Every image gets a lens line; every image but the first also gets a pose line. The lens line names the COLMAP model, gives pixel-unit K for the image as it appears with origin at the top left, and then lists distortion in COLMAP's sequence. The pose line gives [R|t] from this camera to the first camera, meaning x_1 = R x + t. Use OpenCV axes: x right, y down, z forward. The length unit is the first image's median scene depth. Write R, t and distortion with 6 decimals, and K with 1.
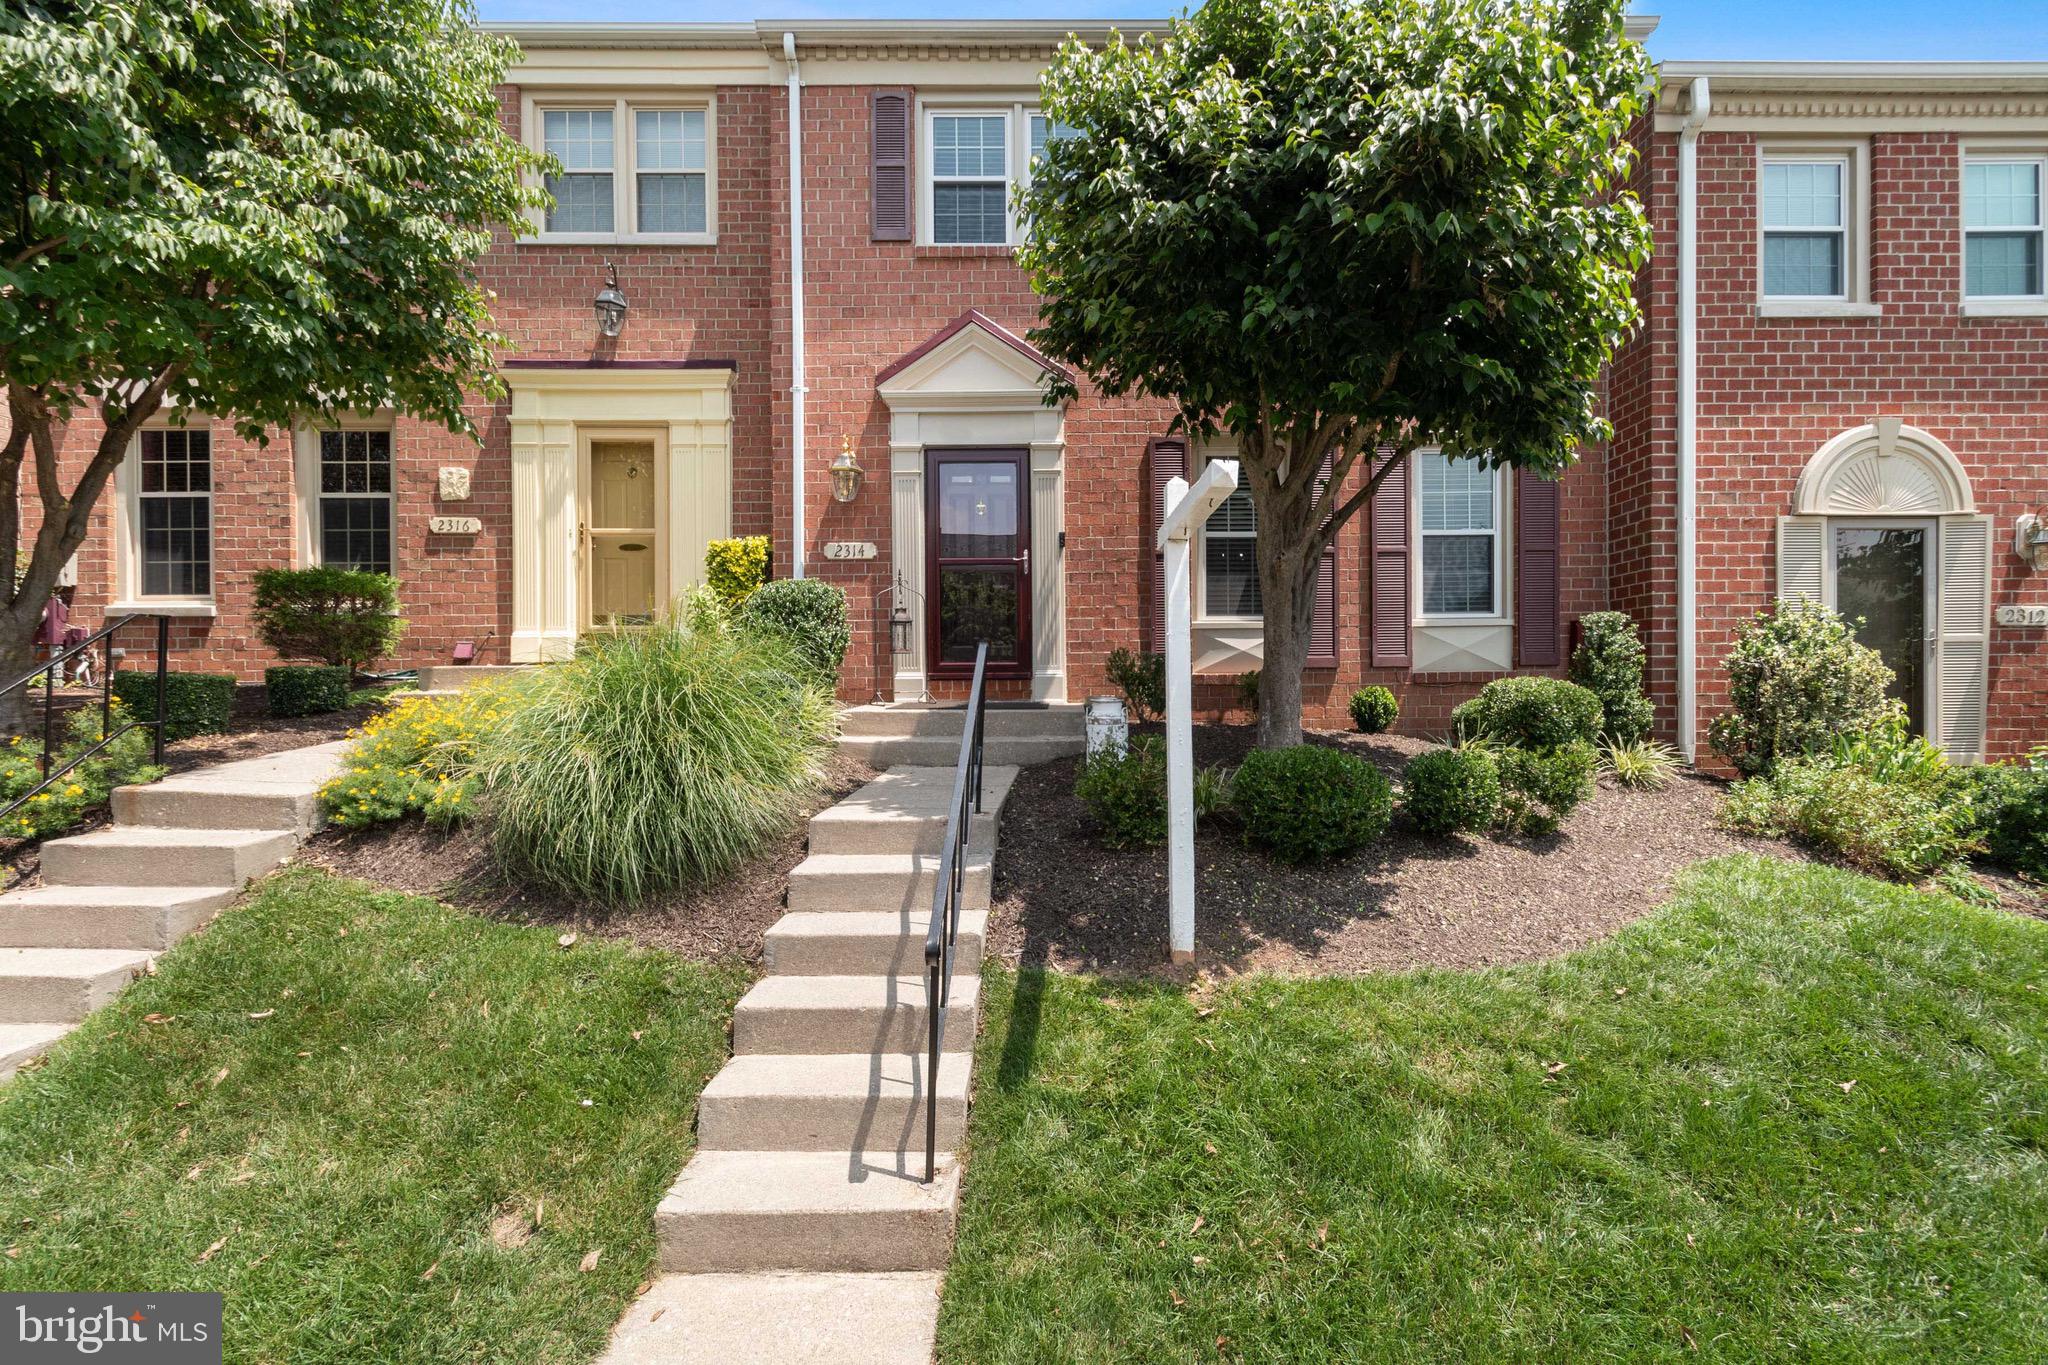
lens RADIAL K [[924.5, 0, 1029.5], [0, 924.5, 680.4], [0, 0, 1]] dist [-0.000917, -0.000961]
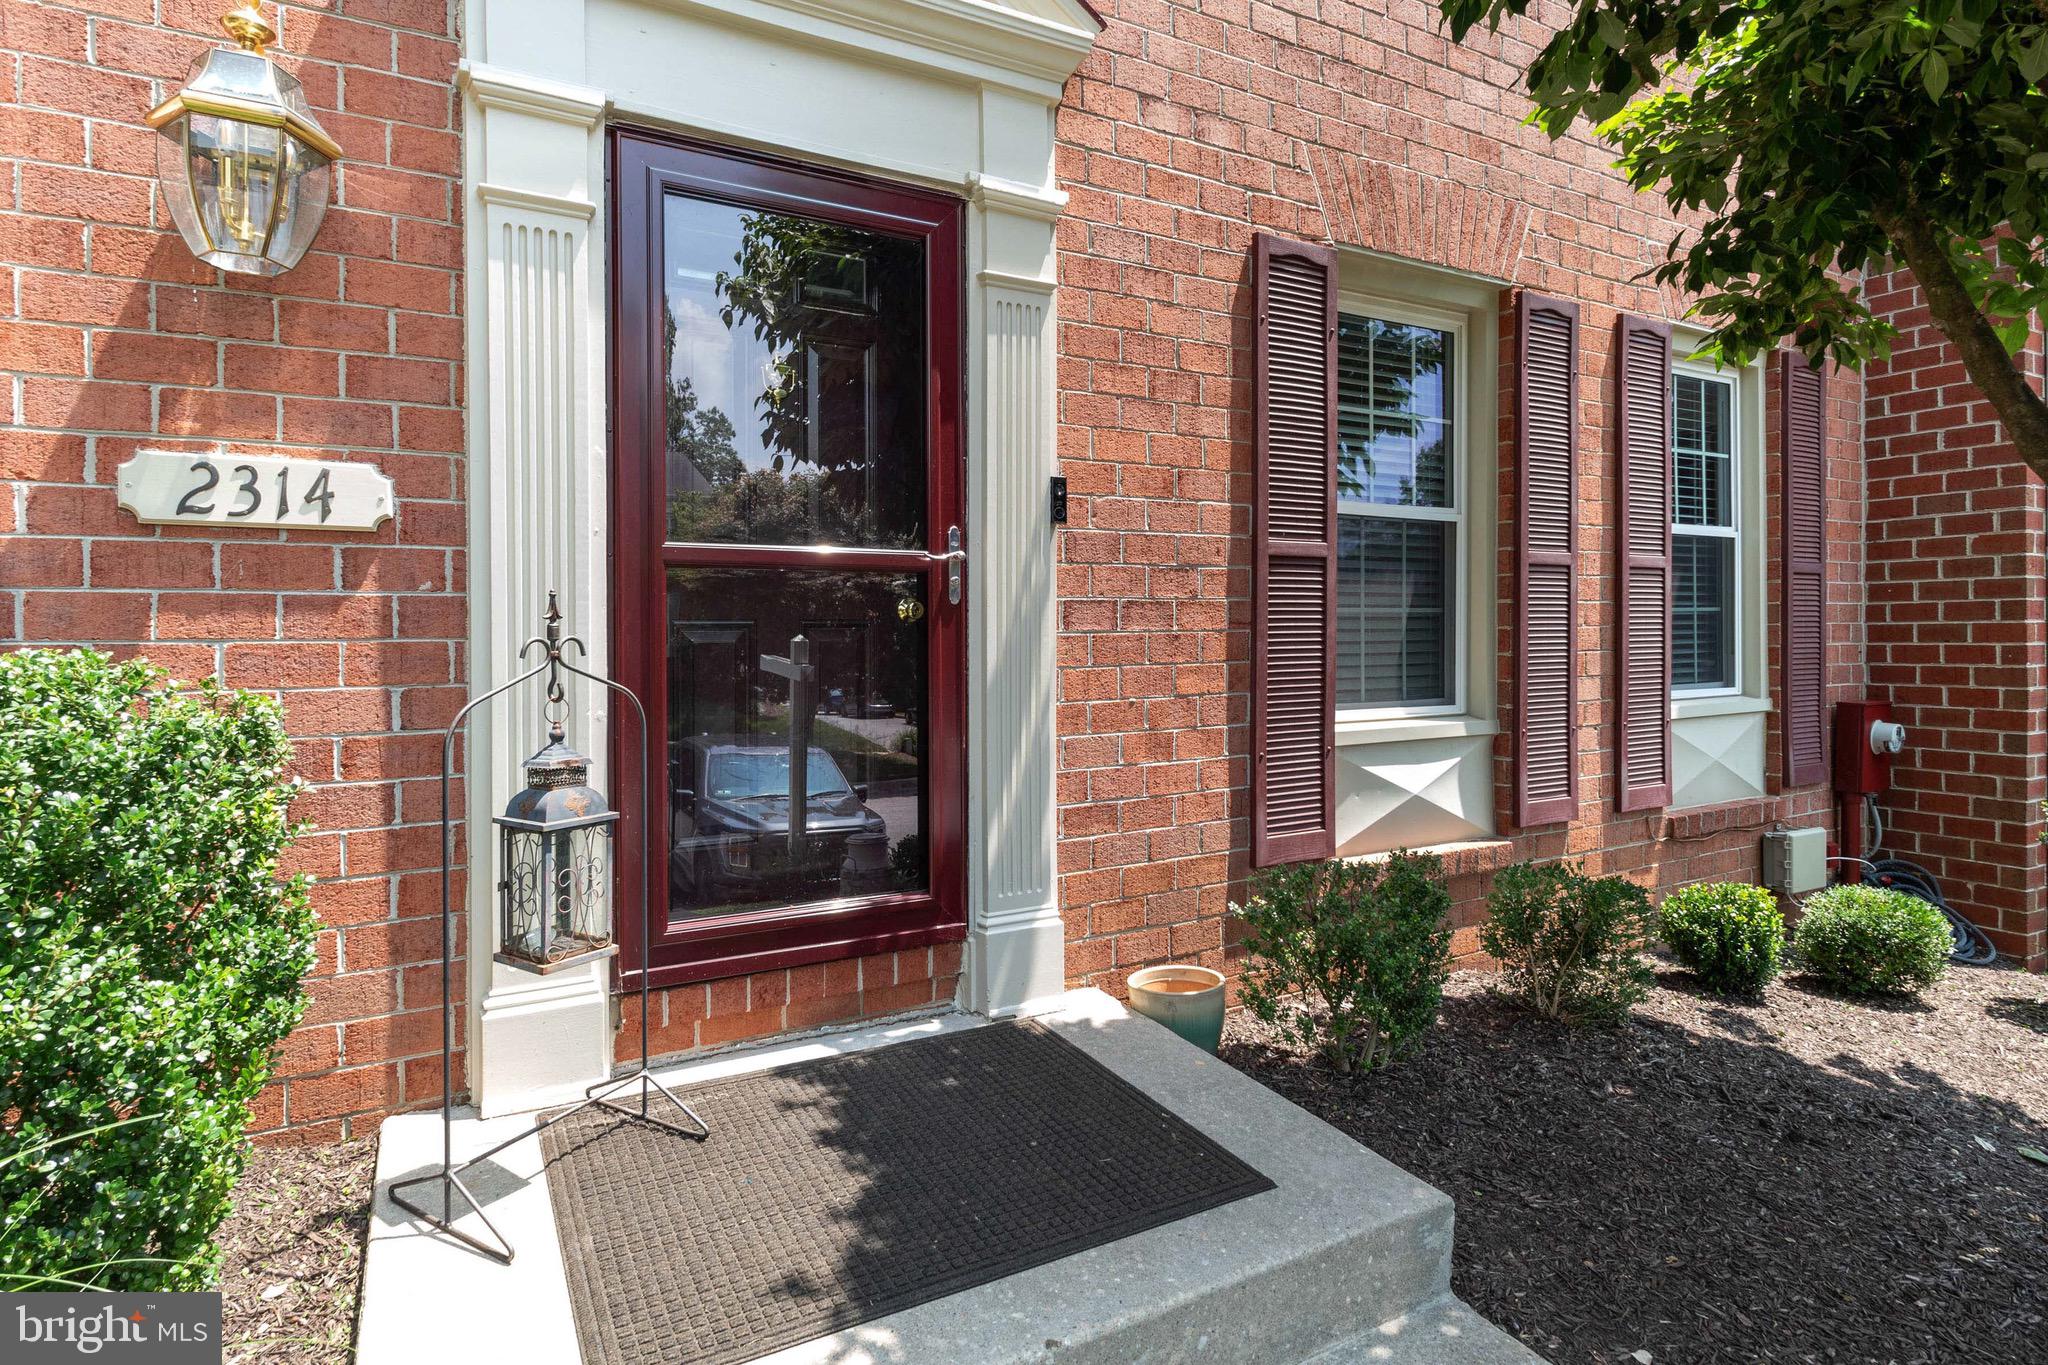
lens RADIAL K [[1016.2, 0, 986.2], [0, 1016.2, 630.2], [0, 0, 1]] dist [0.003027, -0.000084]
pose [[0.885224, 0.001891, 0.465161, -0.151314], [0.004924, 0.999898, -0.013436, -0.100877], [-0.465139, 0.014184, 0.885124, 0.691762]]
